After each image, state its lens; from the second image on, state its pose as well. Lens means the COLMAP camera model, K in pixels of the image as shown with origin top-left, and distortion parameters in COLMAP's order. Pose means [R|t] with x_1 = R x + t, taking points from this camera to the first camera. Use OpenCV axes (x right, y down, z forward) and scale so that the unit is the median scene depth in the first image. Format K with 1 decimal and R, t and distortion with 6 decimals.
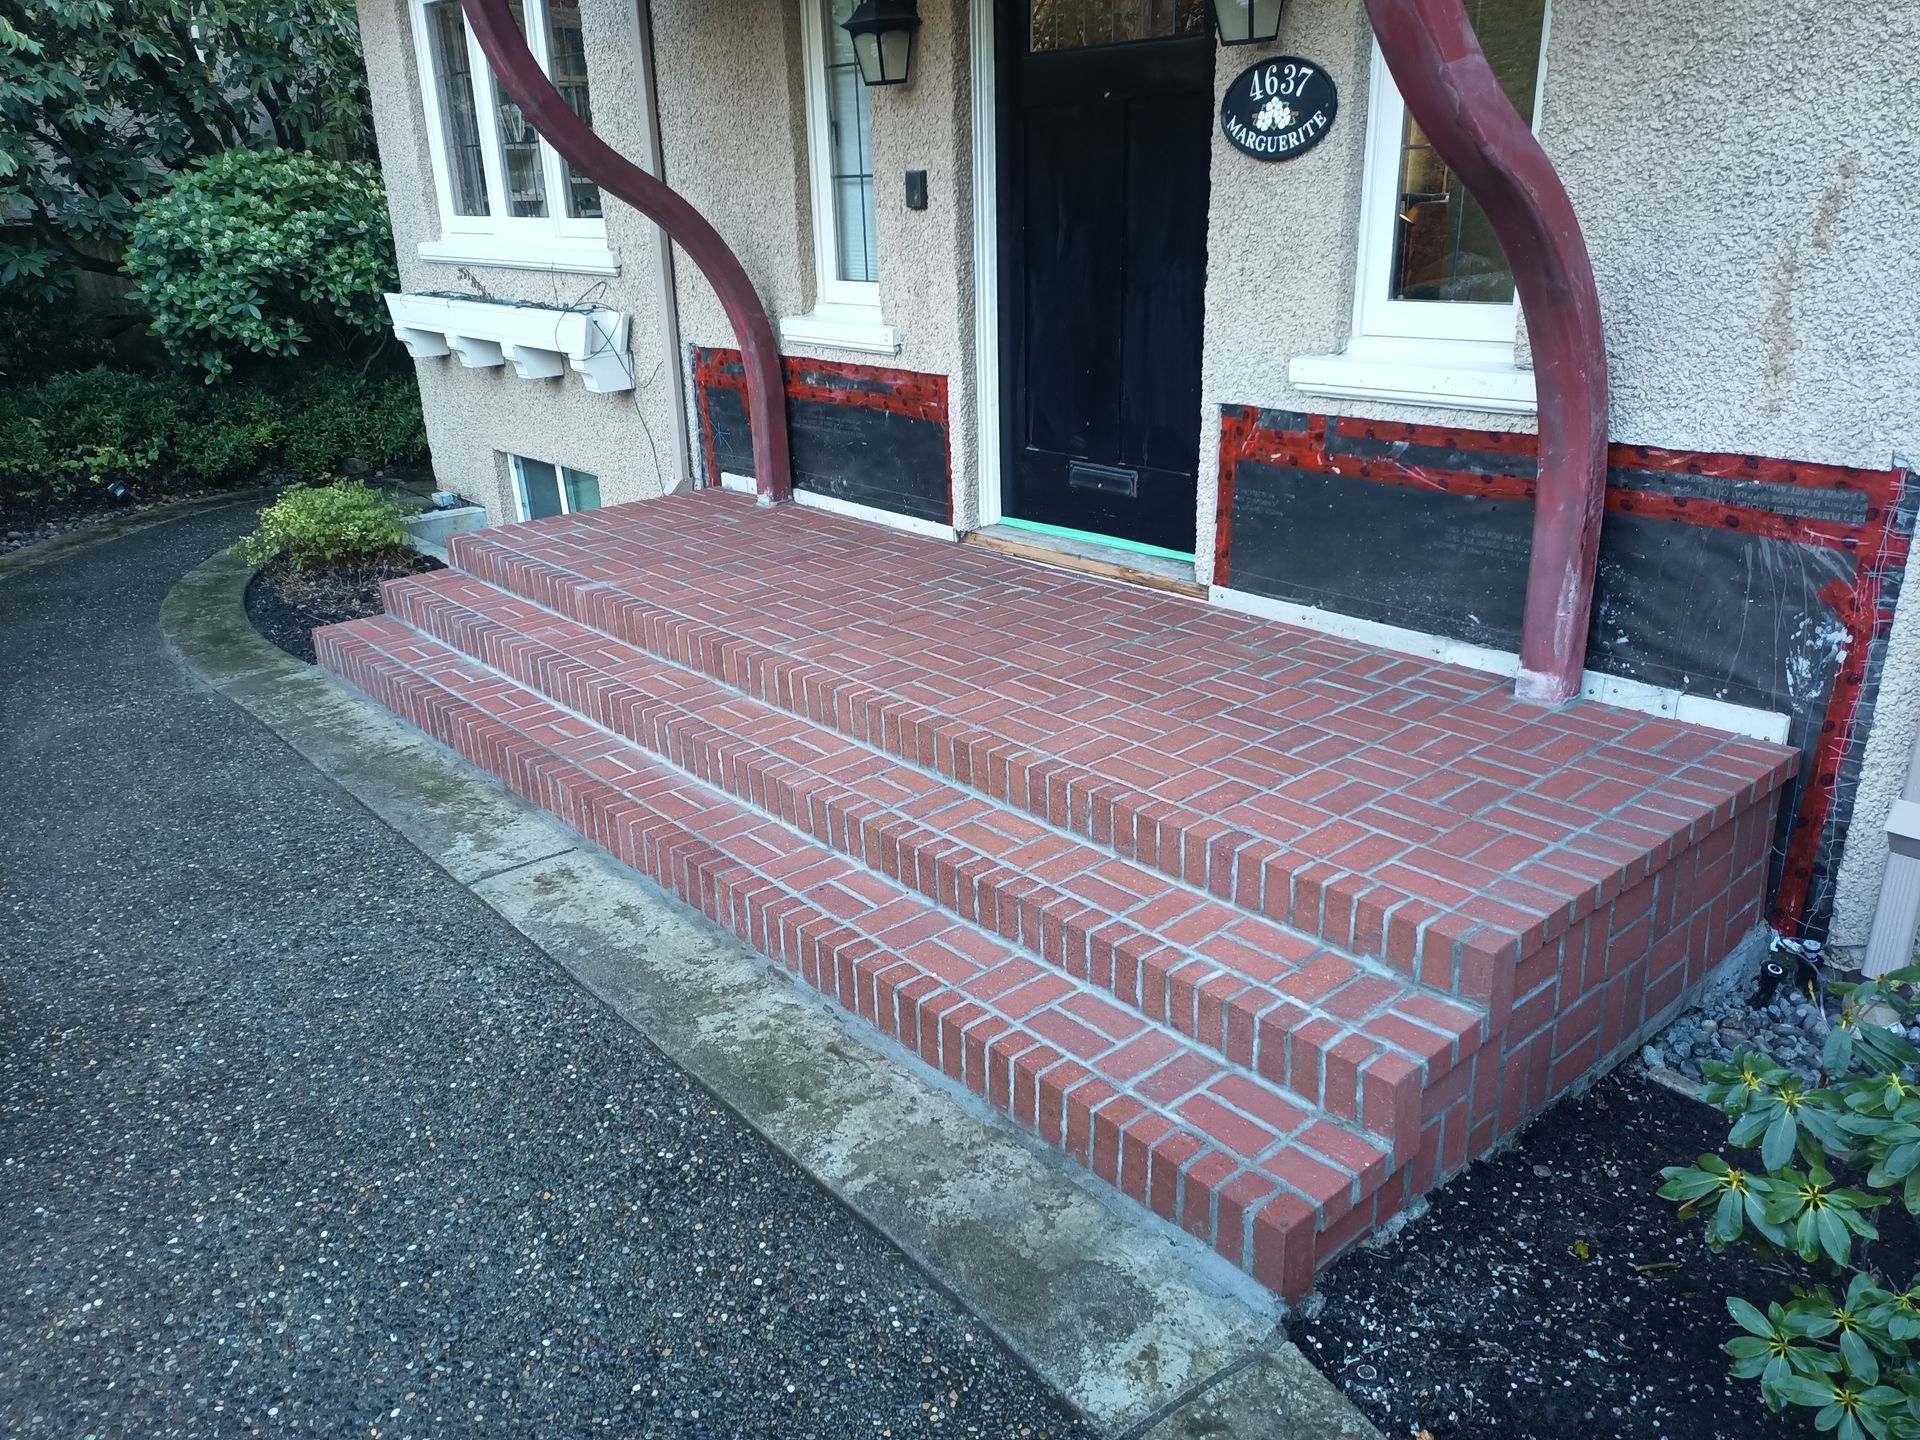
lens RADIAL K [[1425.3, 0, 962.2], [0, 1425.3, 725.5], [0, 0, 1]] dist [0.062067, -0.052806]
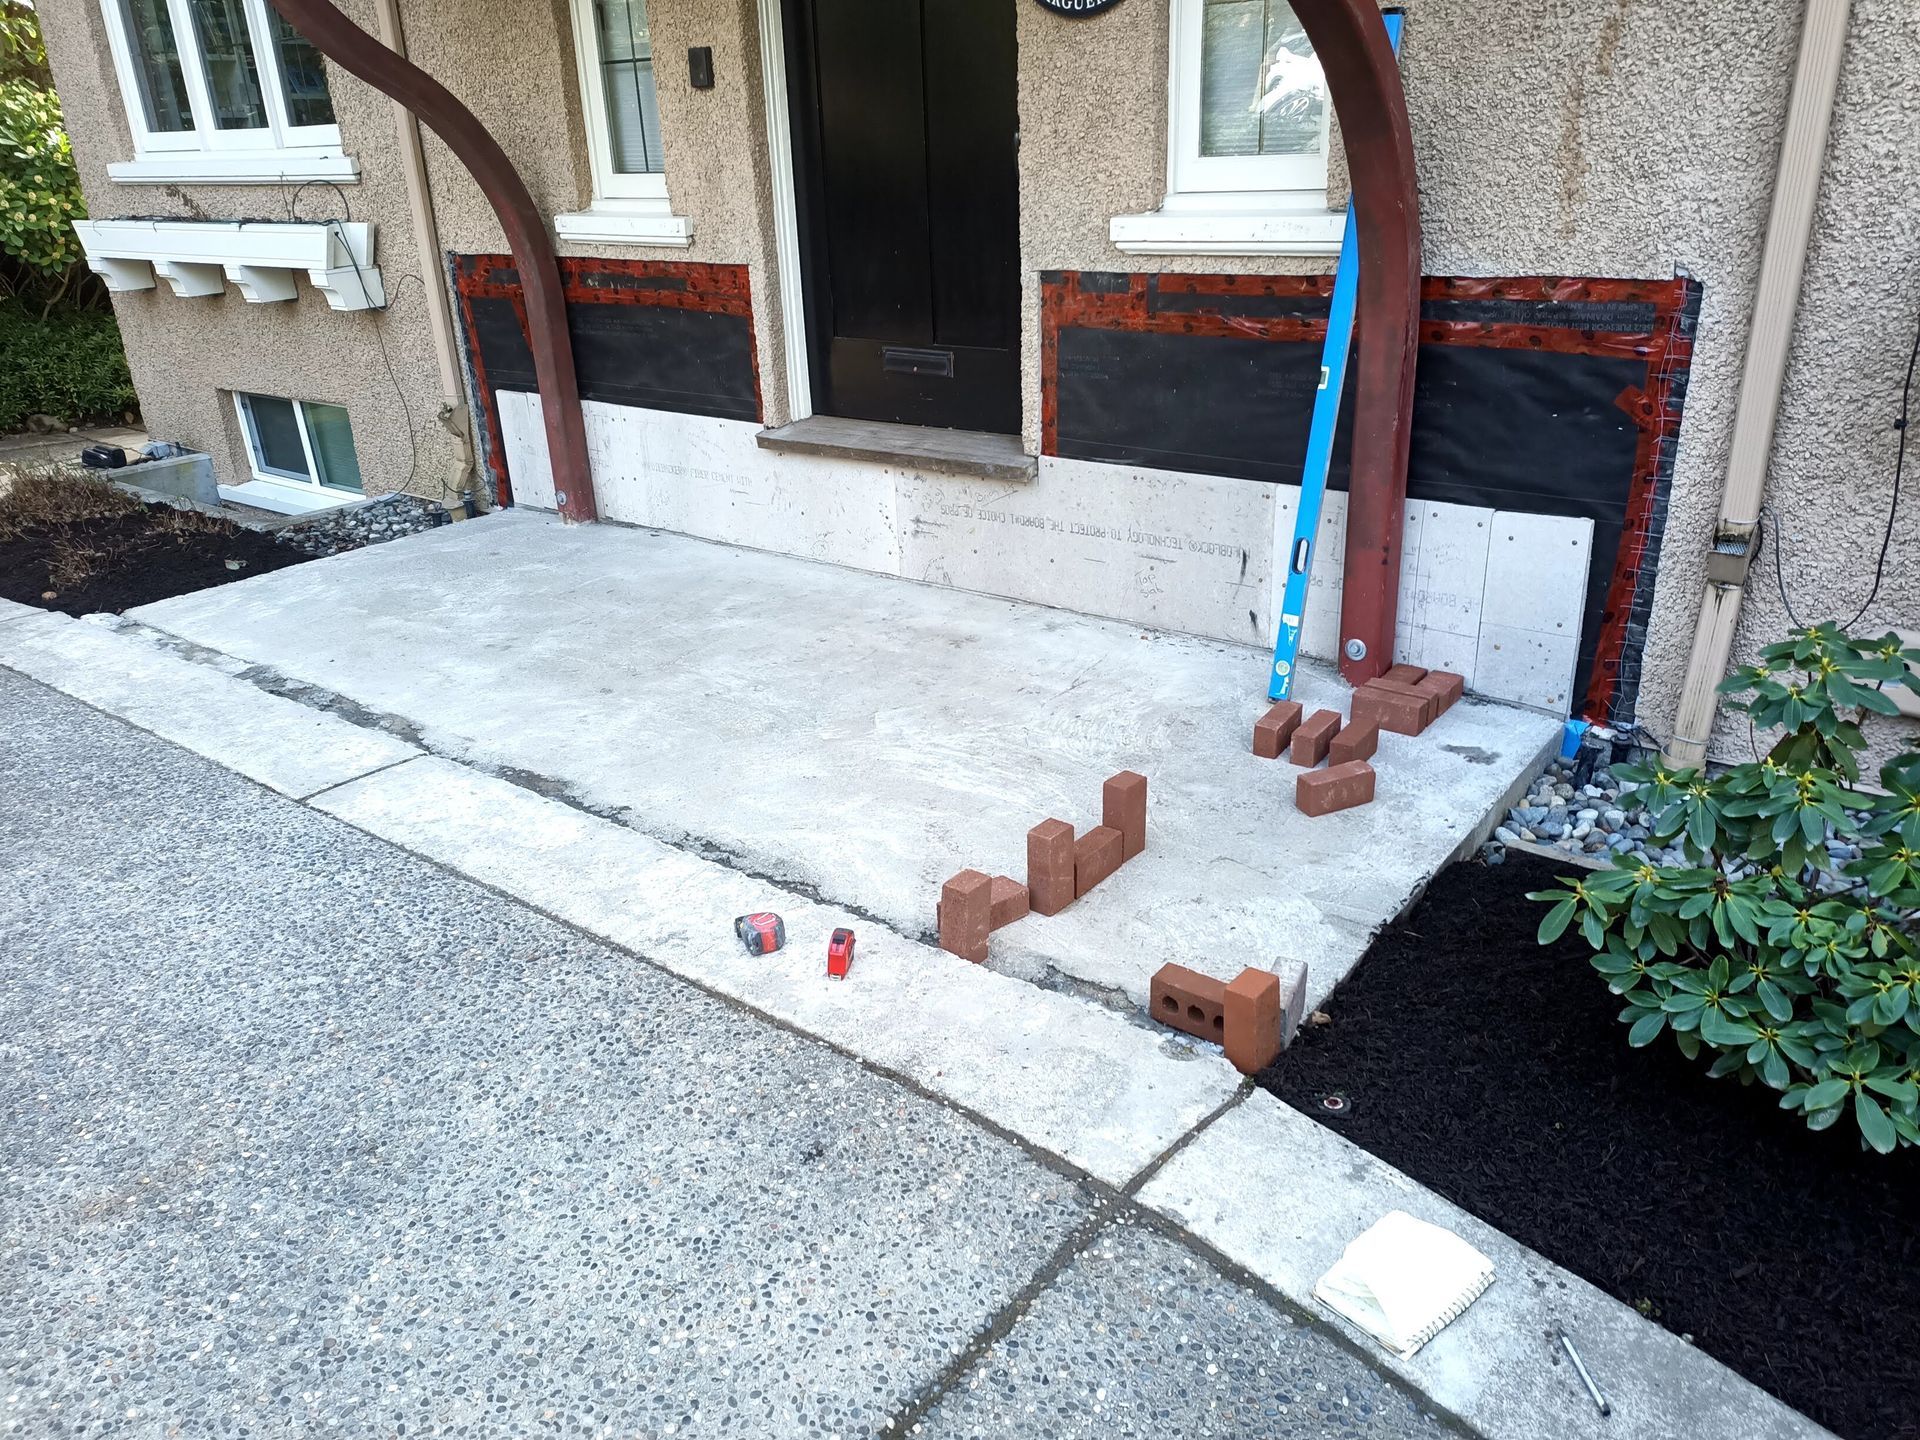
lens RADIAL K [[1425.3, 0, 965.2], [0, 1425.3, 724.2], [0, 0, 1]] dist [0.062067, -0.052806]
pose [[0.980663, -0.082475, 0.177476, -0.077351], [0.078402, 0.996475, 0.029856, 0.060206], [-0.179313, -0.015364, 0.983672, 0.007933]]
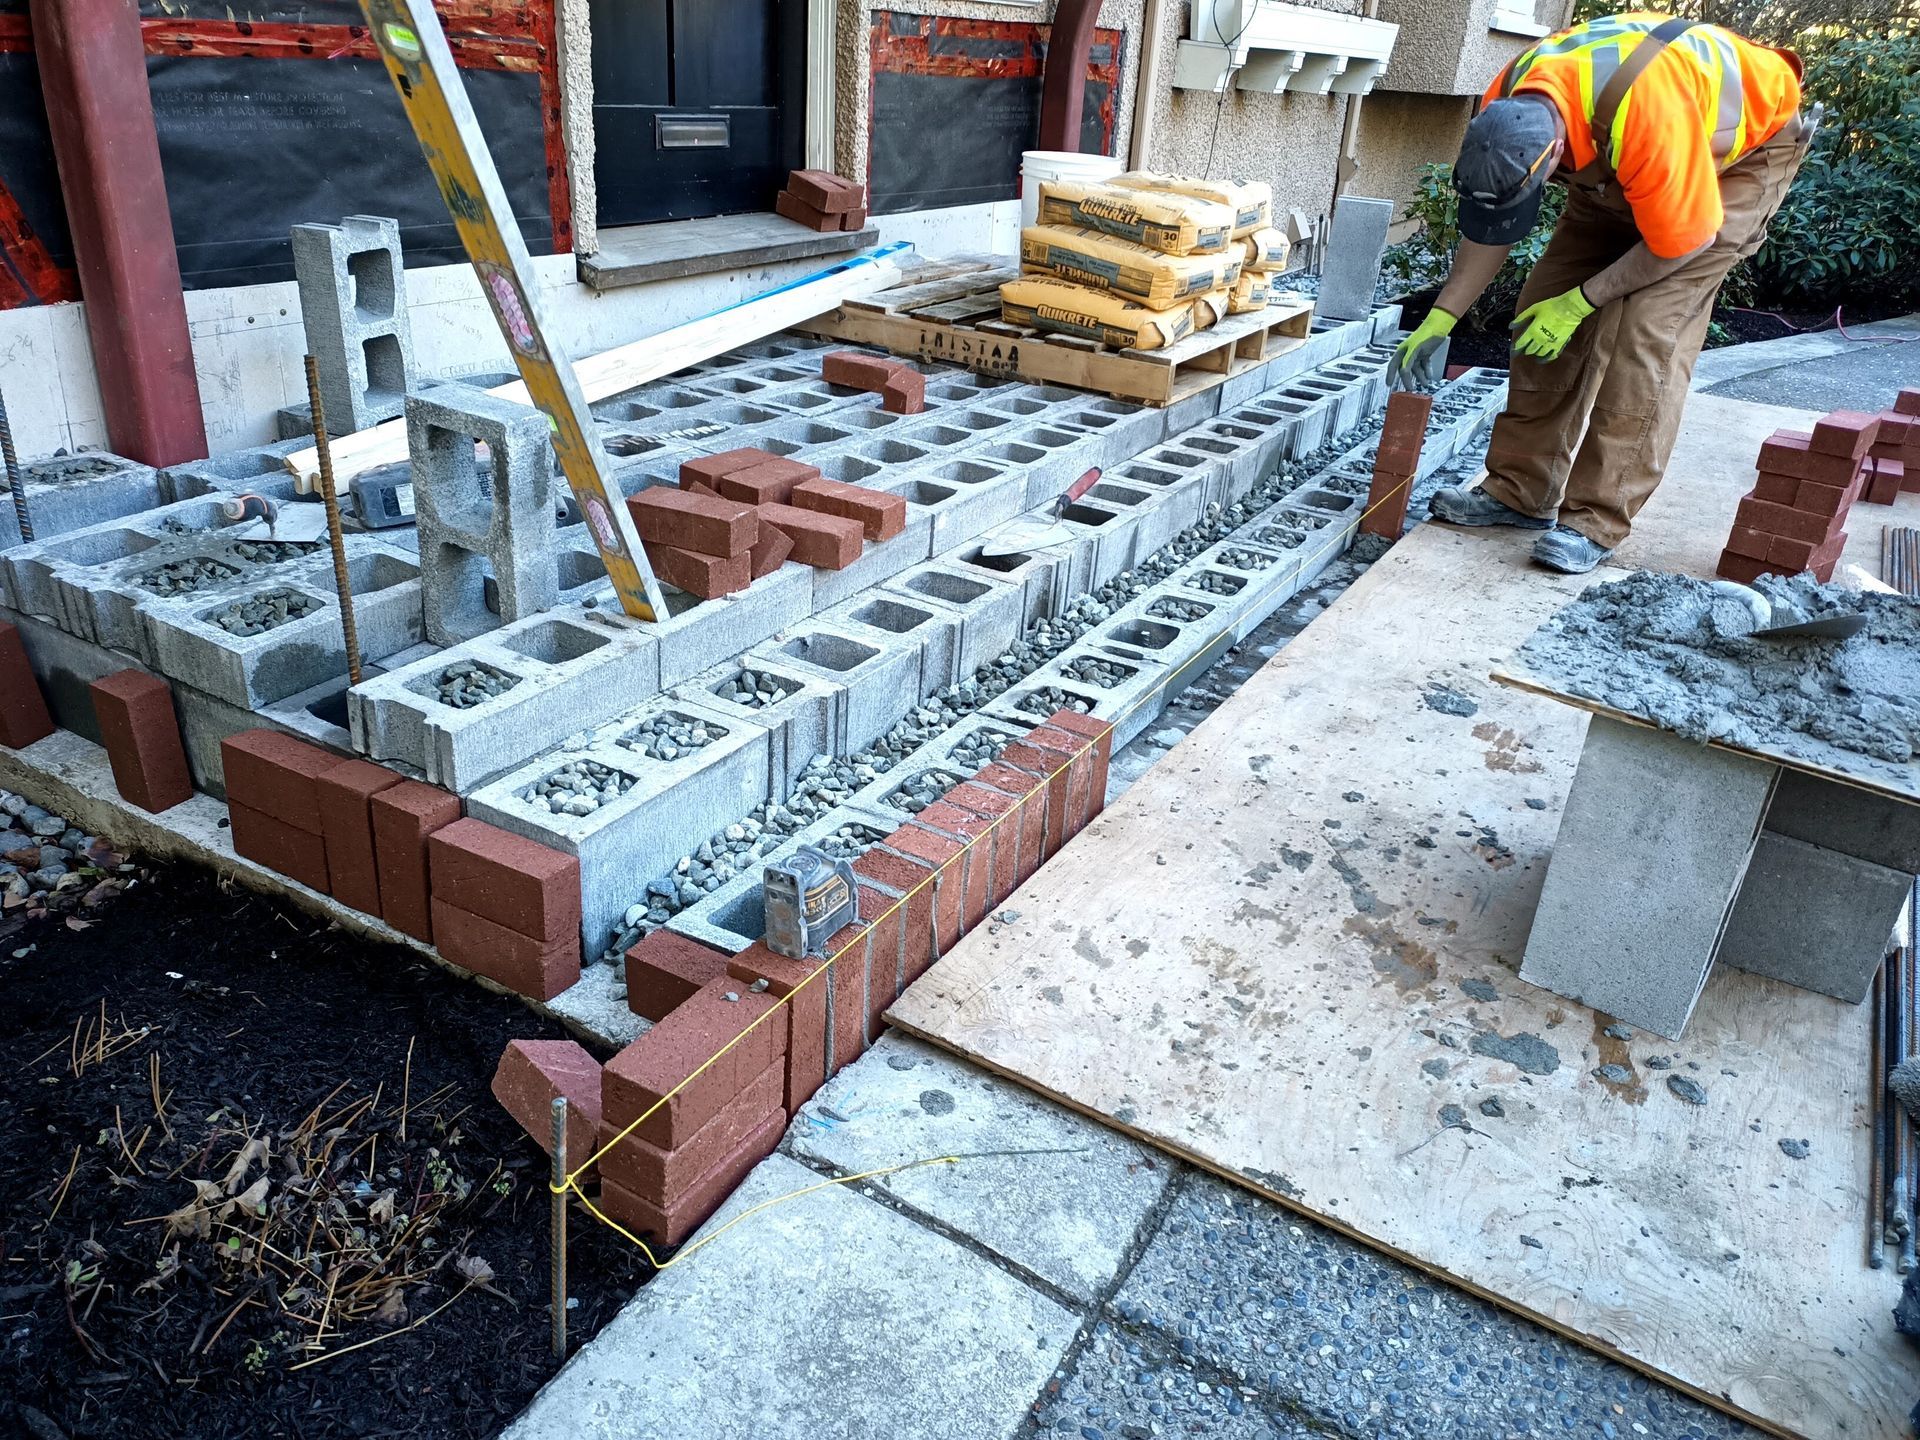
lens RADIAL K [[1425.3, 0, 963.9], [0, 1425.3, 732.4], [0, 0, 1]] dist [0.062067, -0.052806]
pose [[-0.338538, -0.398734, 0.852293, -0.859273], [0.284784, 0.819878, 0.496687, -0.289095], [-0.896822, 0.410867, -0.164007, 1.296027]]
